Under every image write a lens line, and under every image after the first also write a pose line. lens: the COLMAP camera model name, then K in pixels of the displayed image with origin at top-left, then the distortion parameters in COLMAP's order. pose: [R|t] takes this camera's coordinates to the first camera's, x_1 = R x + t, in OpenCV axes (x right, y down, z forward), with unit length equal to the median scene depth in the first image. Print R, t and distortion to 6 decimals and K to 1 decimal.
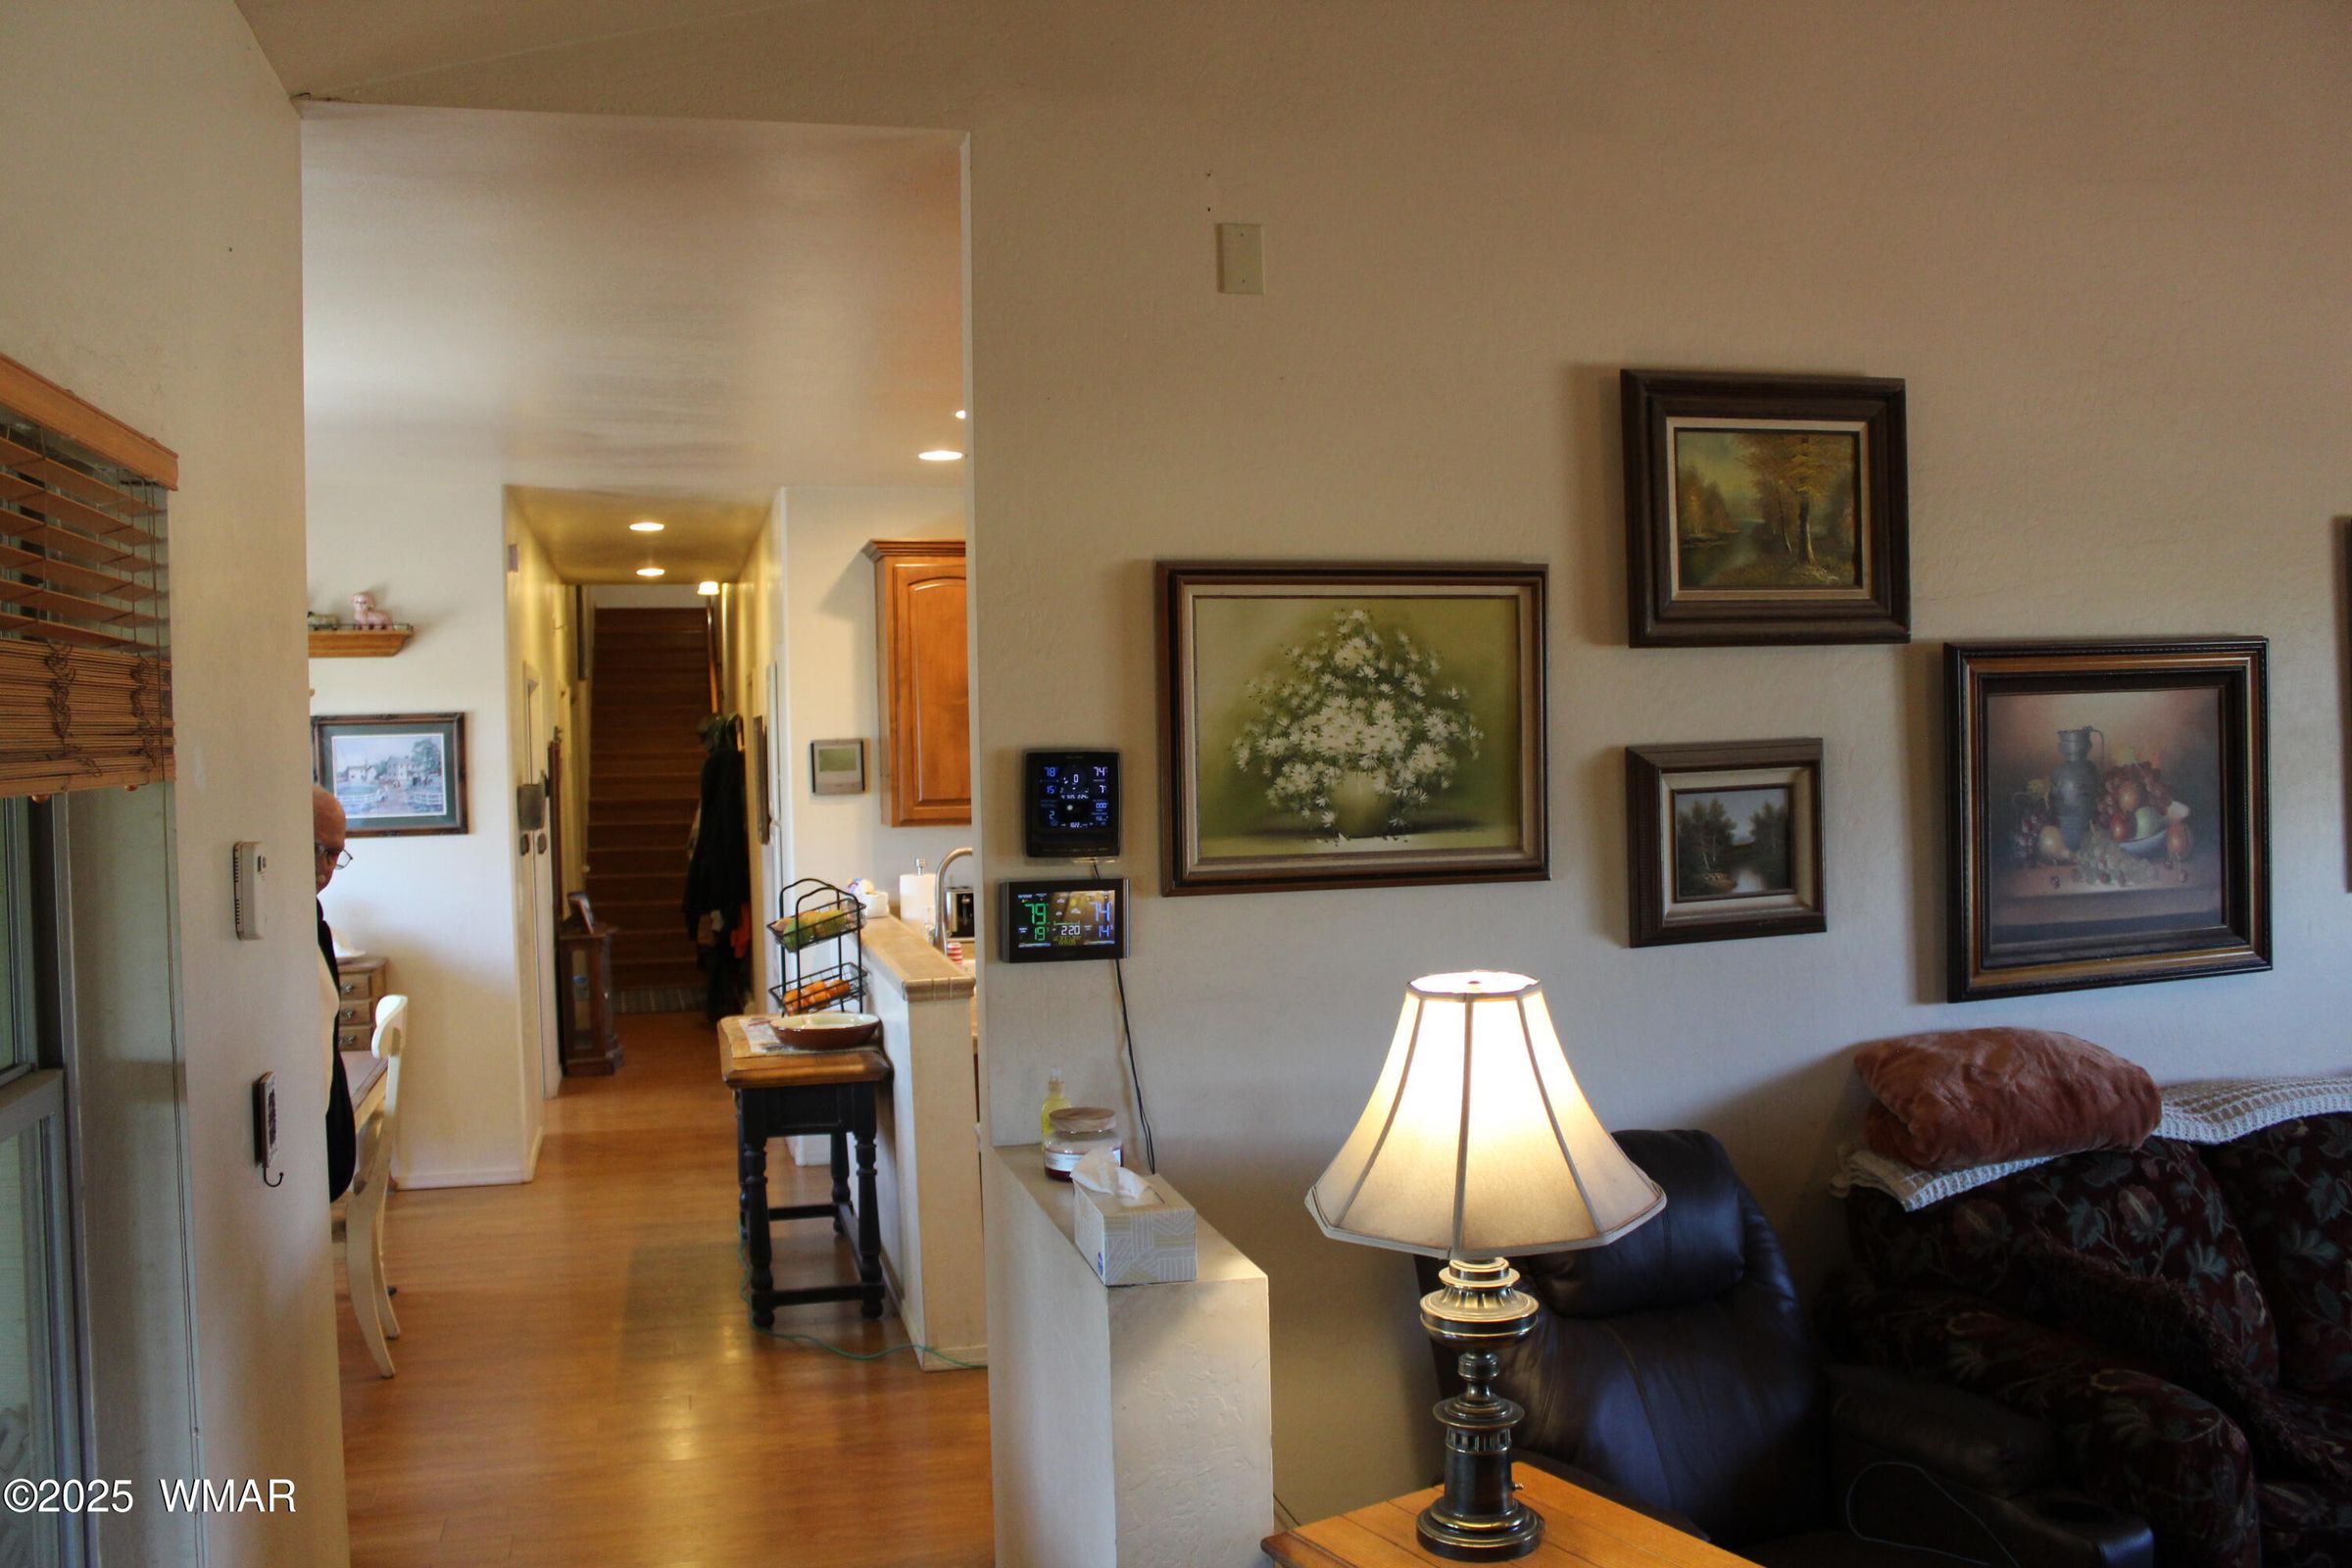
lens RADIAL K [[1939.8, 0, 1199.3], [0, 1939.8, 785.8], [0, 0, 1]] dist [-0.171366, 0.155101]
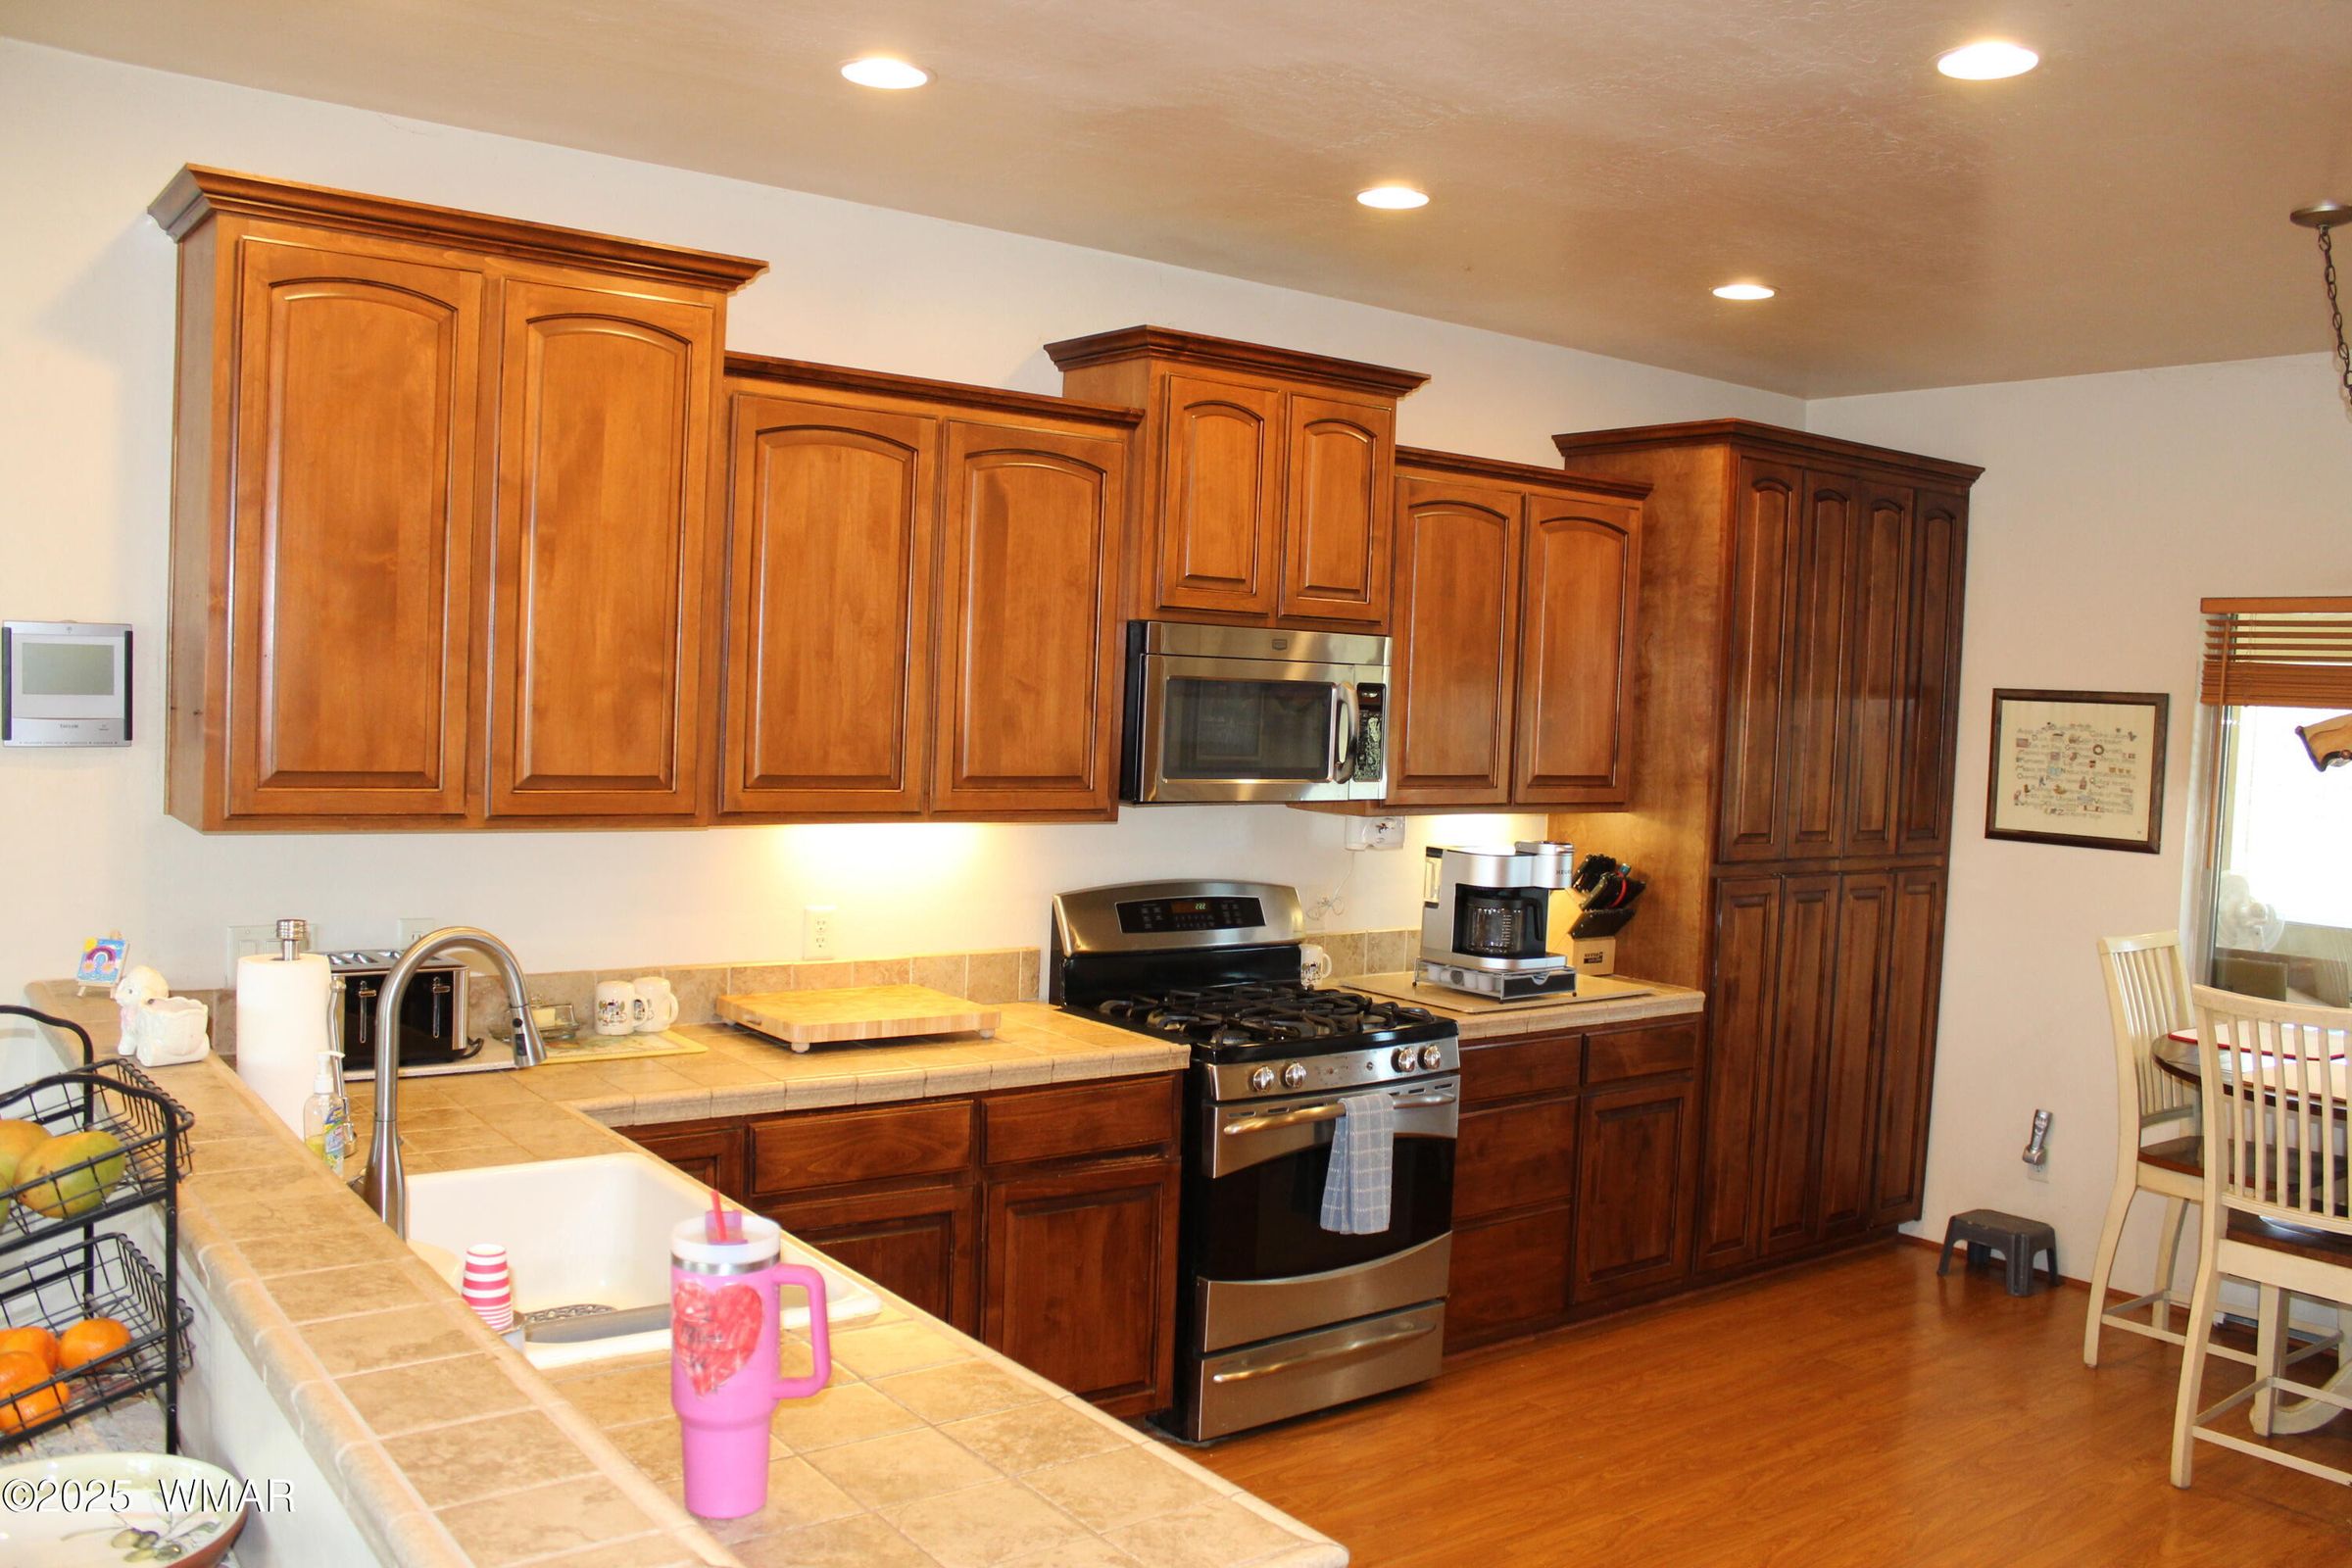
lens RADIAL K [[1939.8, 0, 1199.3], [0, 1939.8, 785.8], [0, 0, 1]] dist [-0.171366, 0.155101]
pose [[0.923815, 0.040734, 0.380665, -0.093061], [-0.056507, 0.997941, 0.030347, -0.012163], [-0.378645, -0.049545, 0.924215, 0.429521]]
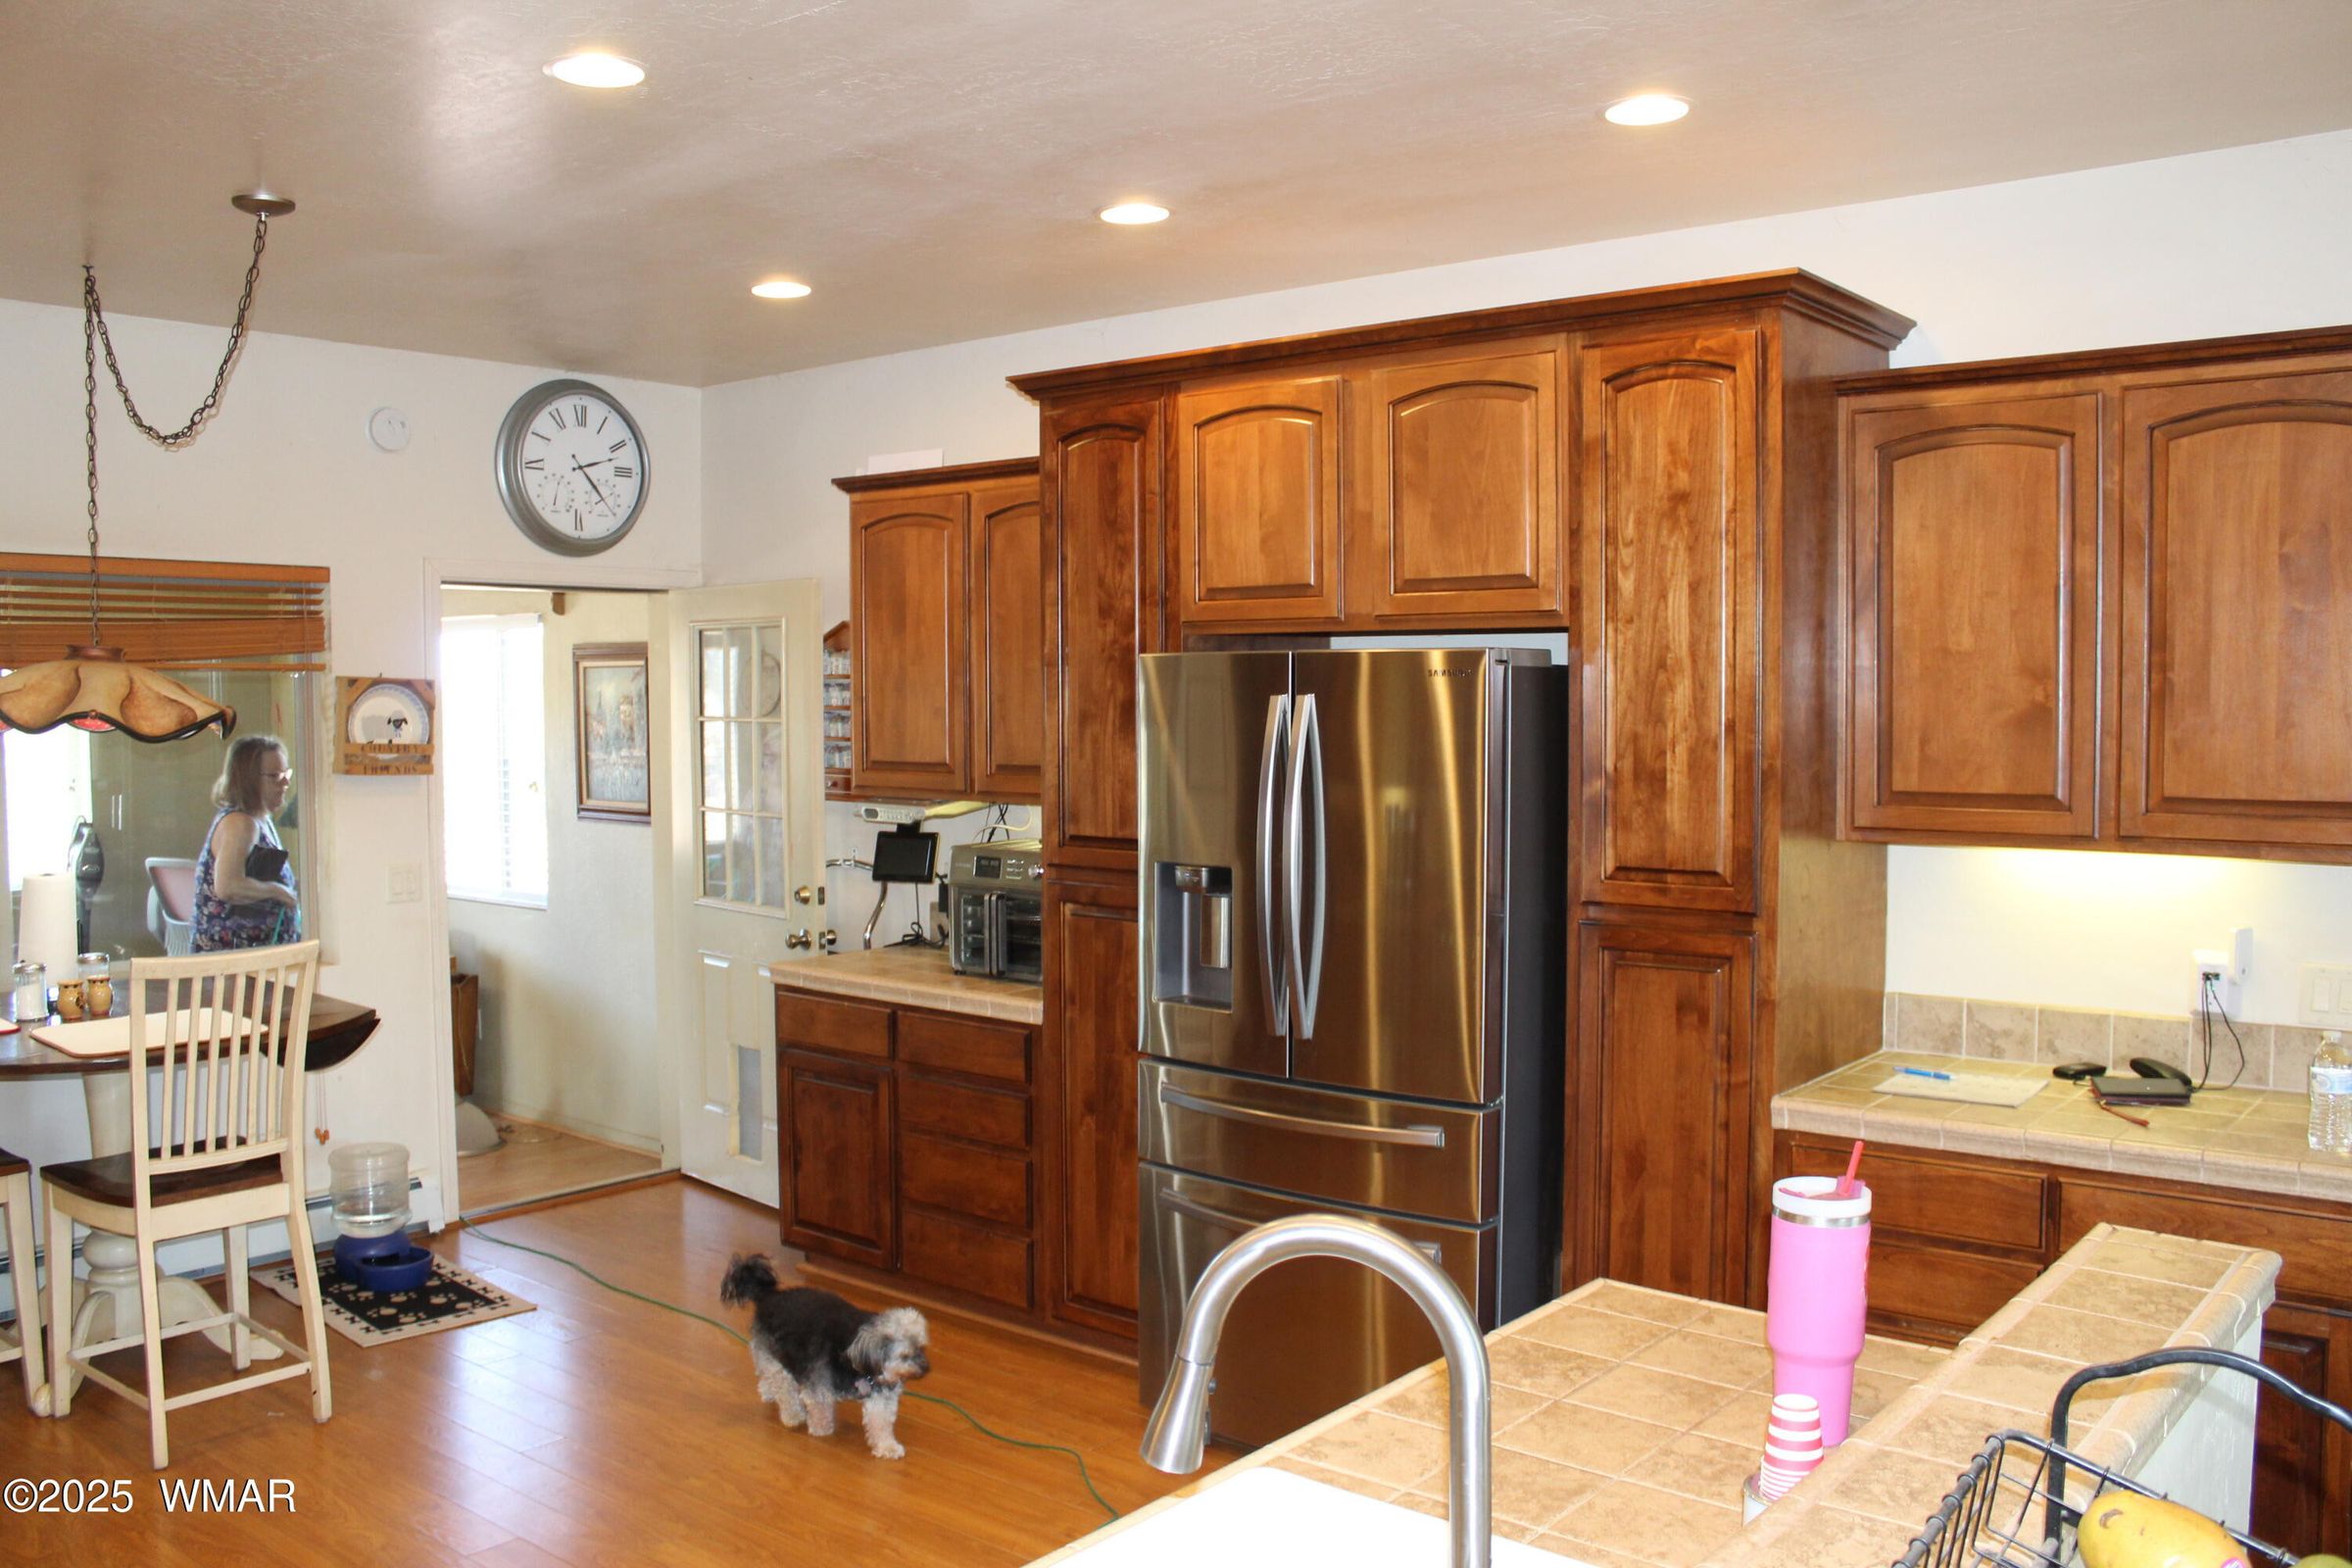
lens RADIAL K [[1939.8, 0, 1199.3], [0, 1939.8, 785.8], [0, 0, 1]] dist [-0.171366, 0.155101]
pose [[-0.581249, -0.013448, 0.813615, -0.292700], [0.028998, 0.998886, 0.037226, -0.015548], [-0.813209, 0.045231, -0.580211, 1.162846]]
